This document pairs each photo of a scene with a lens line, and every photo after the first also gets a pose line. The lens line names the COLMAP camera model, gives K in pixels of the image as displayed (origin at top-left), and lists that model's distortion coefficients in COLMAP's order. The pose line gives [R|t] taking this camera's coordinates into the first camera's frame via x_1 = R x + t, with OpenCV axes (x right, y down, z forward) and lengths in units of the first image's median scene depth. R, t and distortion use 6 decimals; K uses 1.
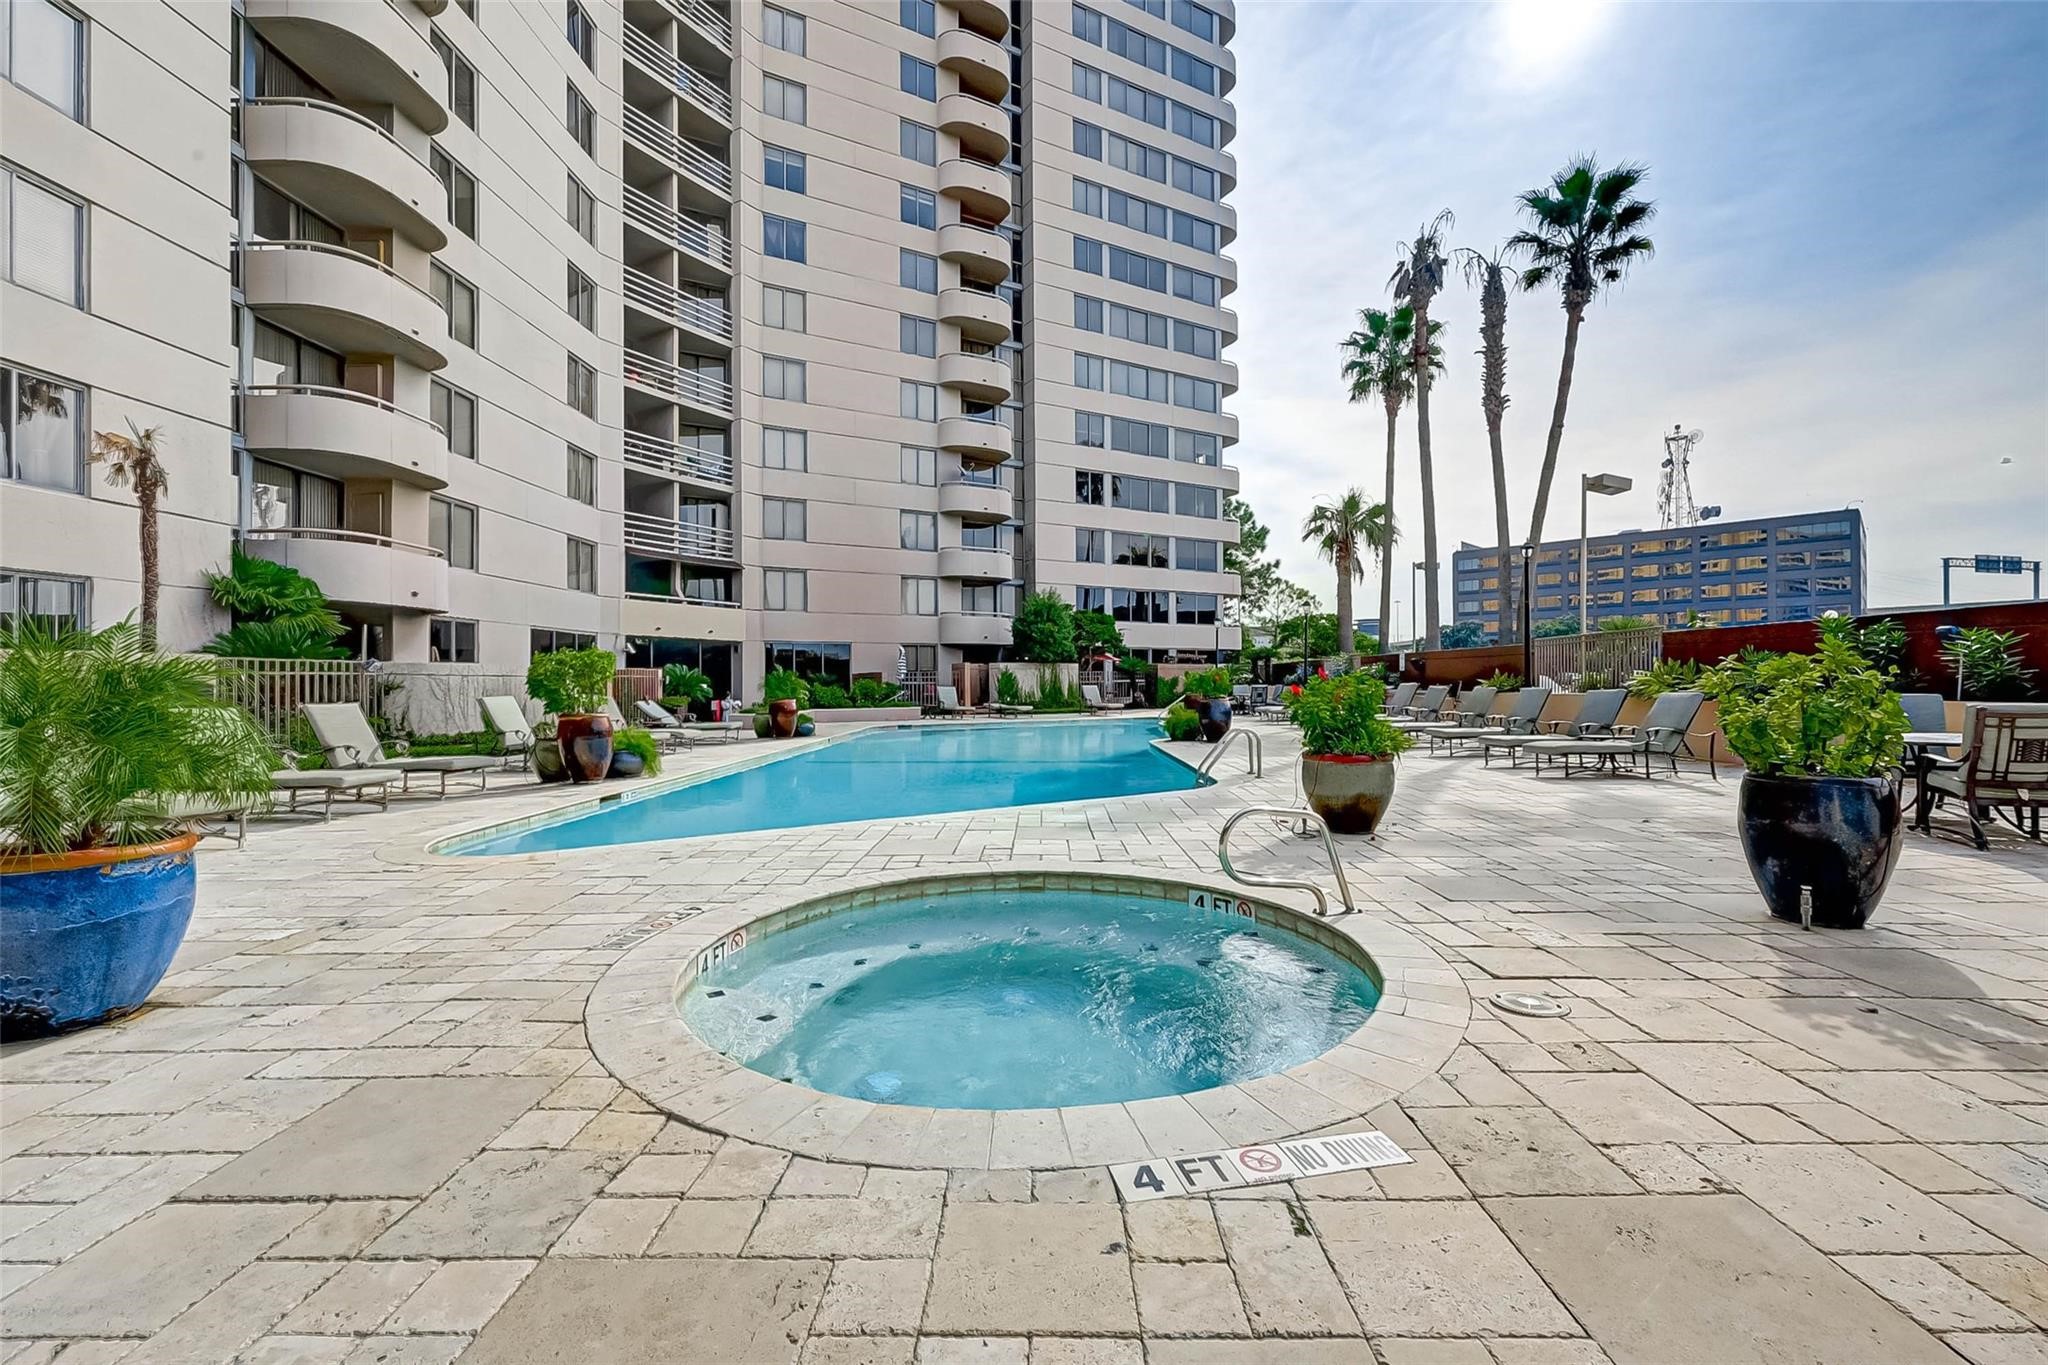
lens RADIAL K [[832.4, 0, 1024.0], [0, 832.4, 682.5], [0, 0, 1]] dist [0.000448, -0.000028]
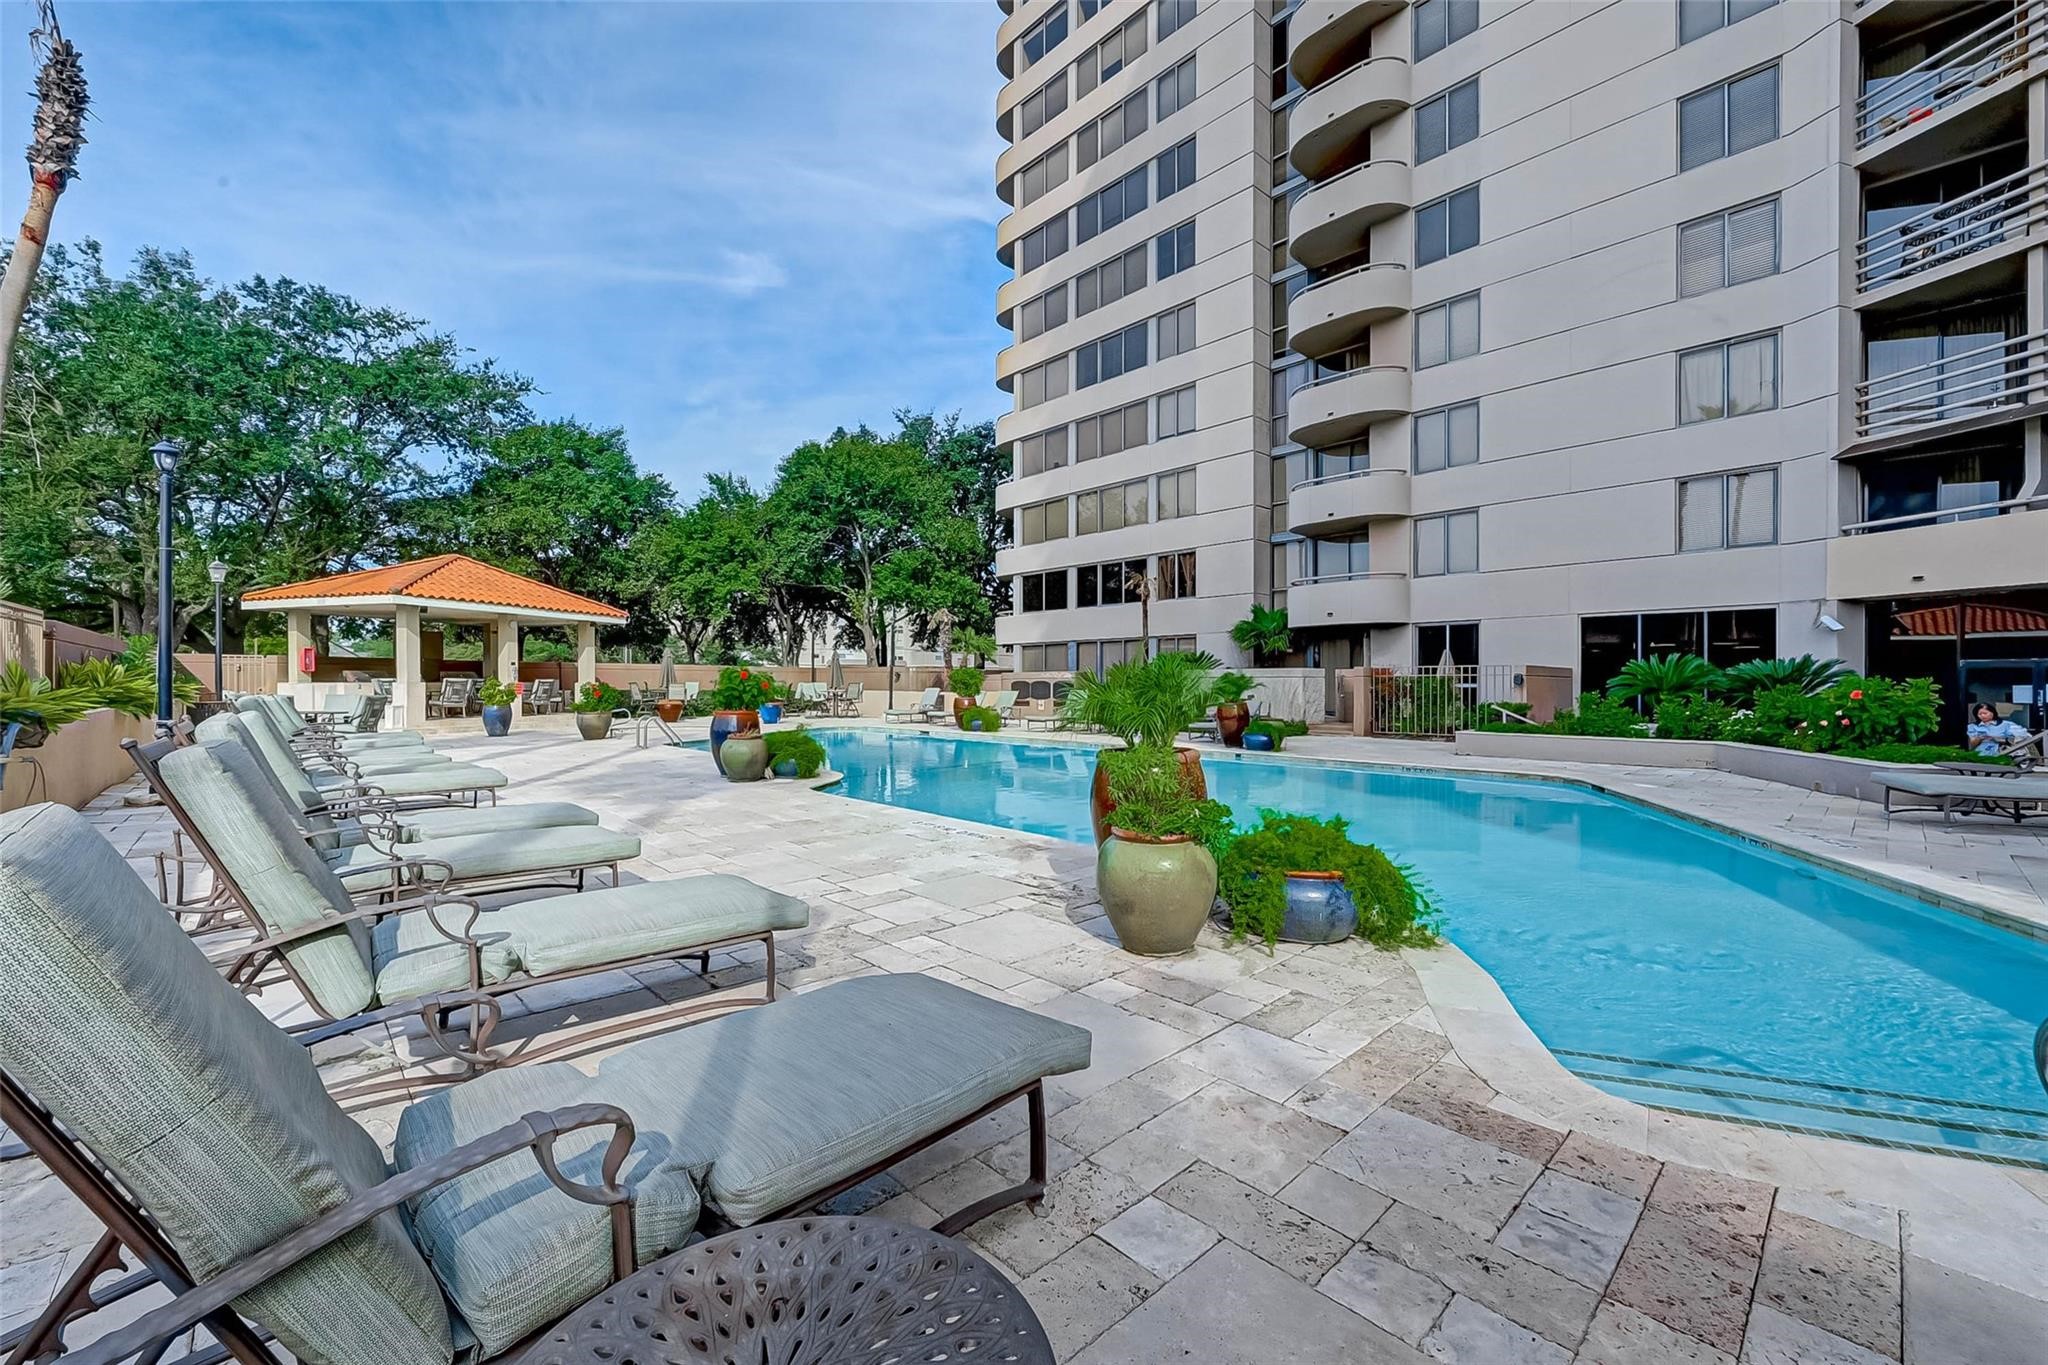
lens RADIAL K [[813.1, 0, 1017.3], [0, 813.1, 683.9], [0, 0, 1]] dist [0.000863, -0.000112]
pose [[-0.717707, 0.009143, -0.696285, 0.279778], [0.003698, 0.999950, 0.009320, -0.004476], [0.696335, 0.004114, -0.717705, 0.834591]]
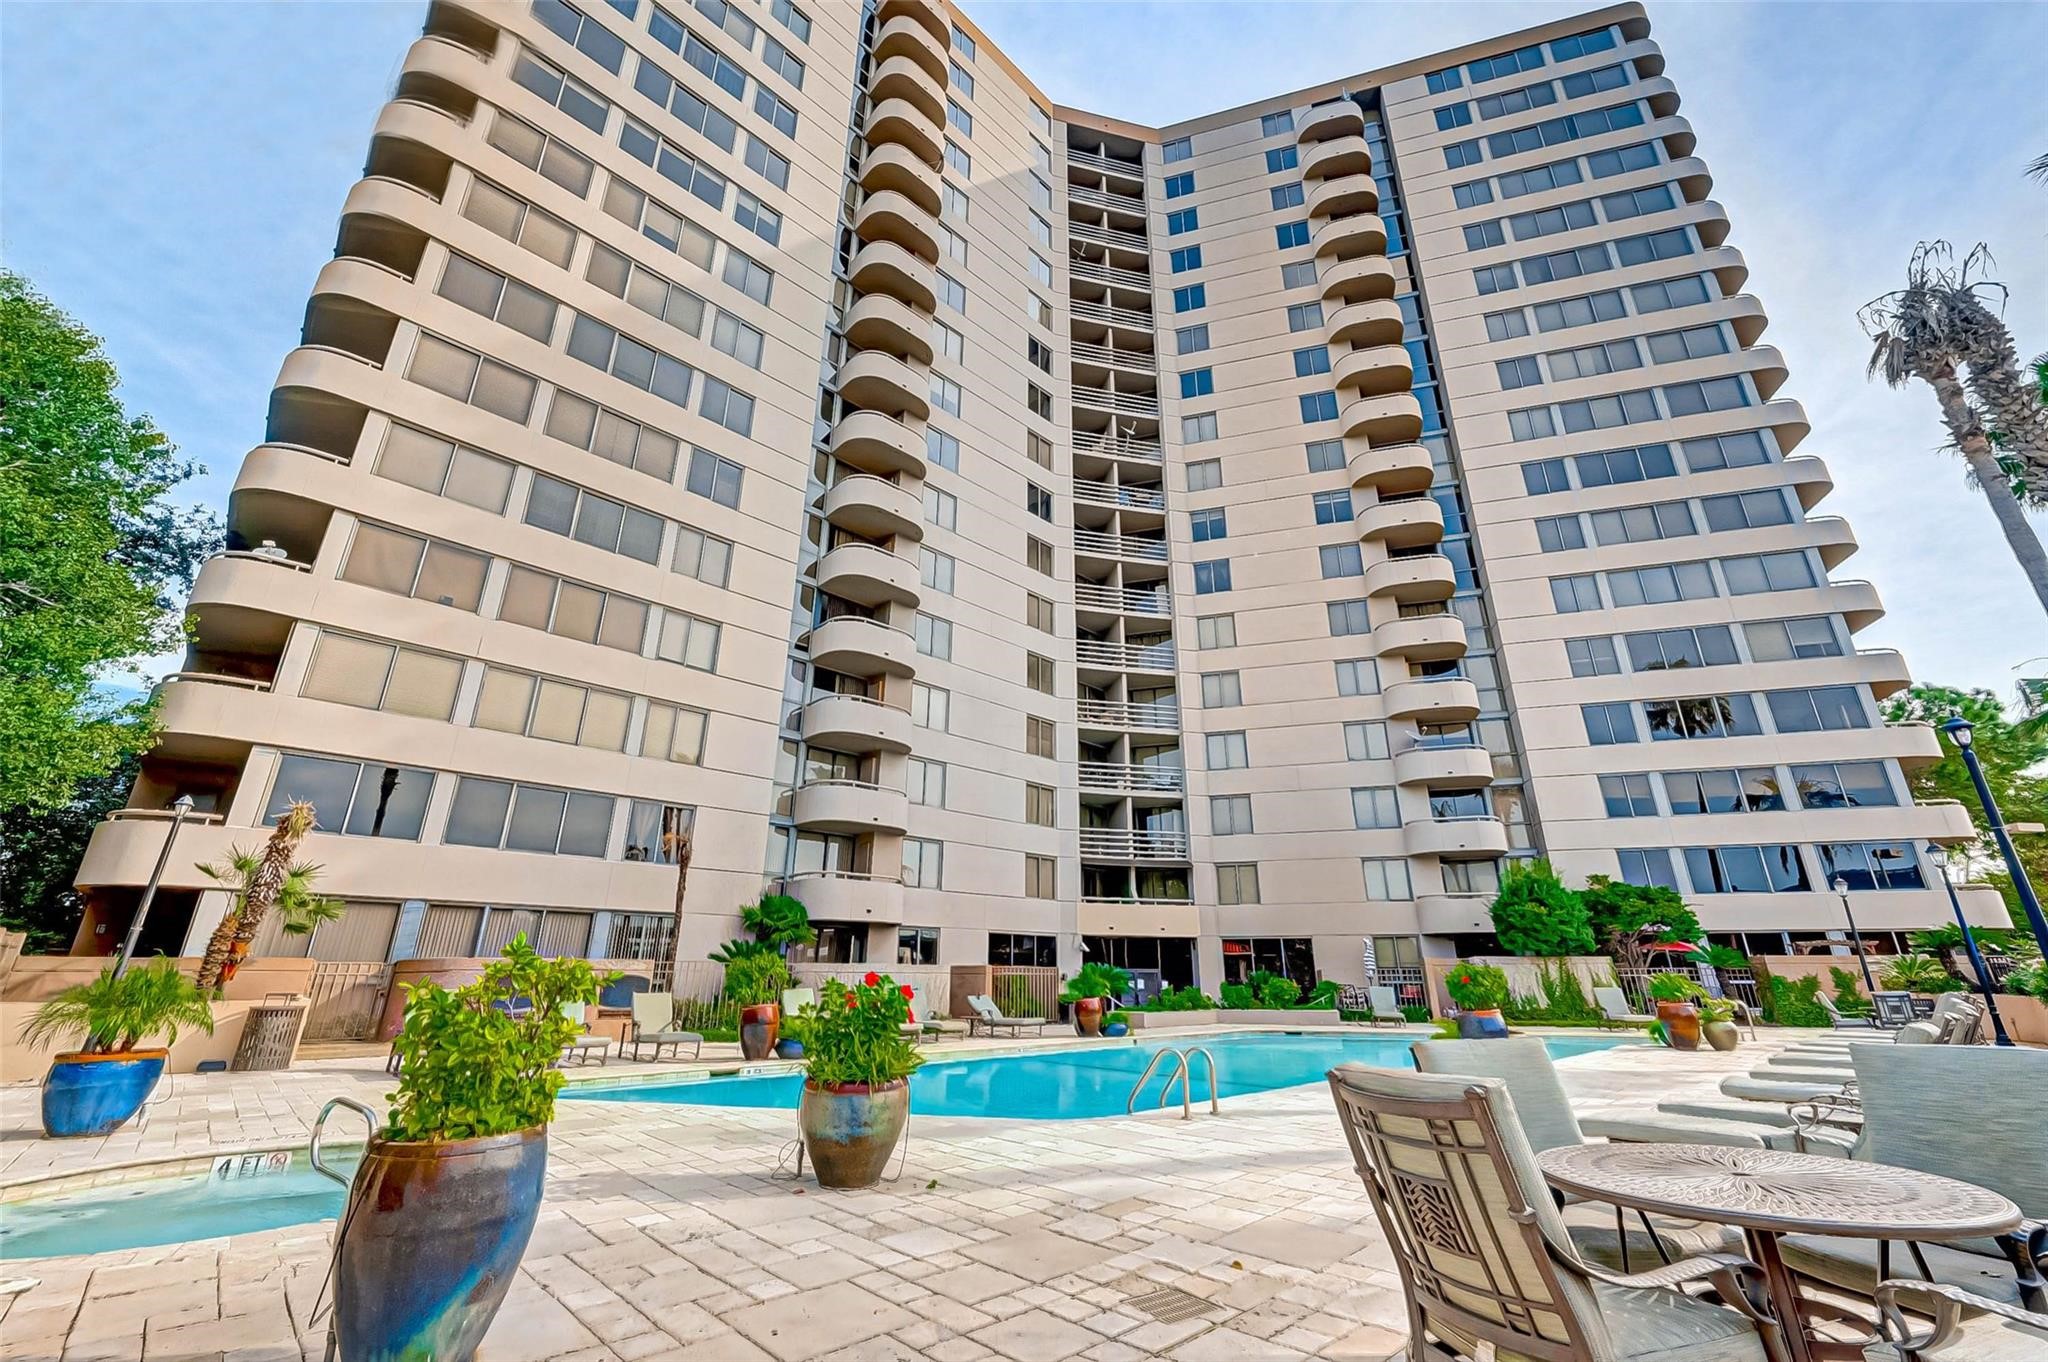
lens RADIAL K [[813.1, 0, 1017.3], [0, 813.1, 682.4], [0, 0, 1]] dist [0.000863, -0.000112]
pose [[0.707810, -0.235129, -0.666122, 0.244003], [-0.008140, 0.940201, -0.340524, -0.001312], [0.706356, 0.246448, 0.663570, 0.082396]]
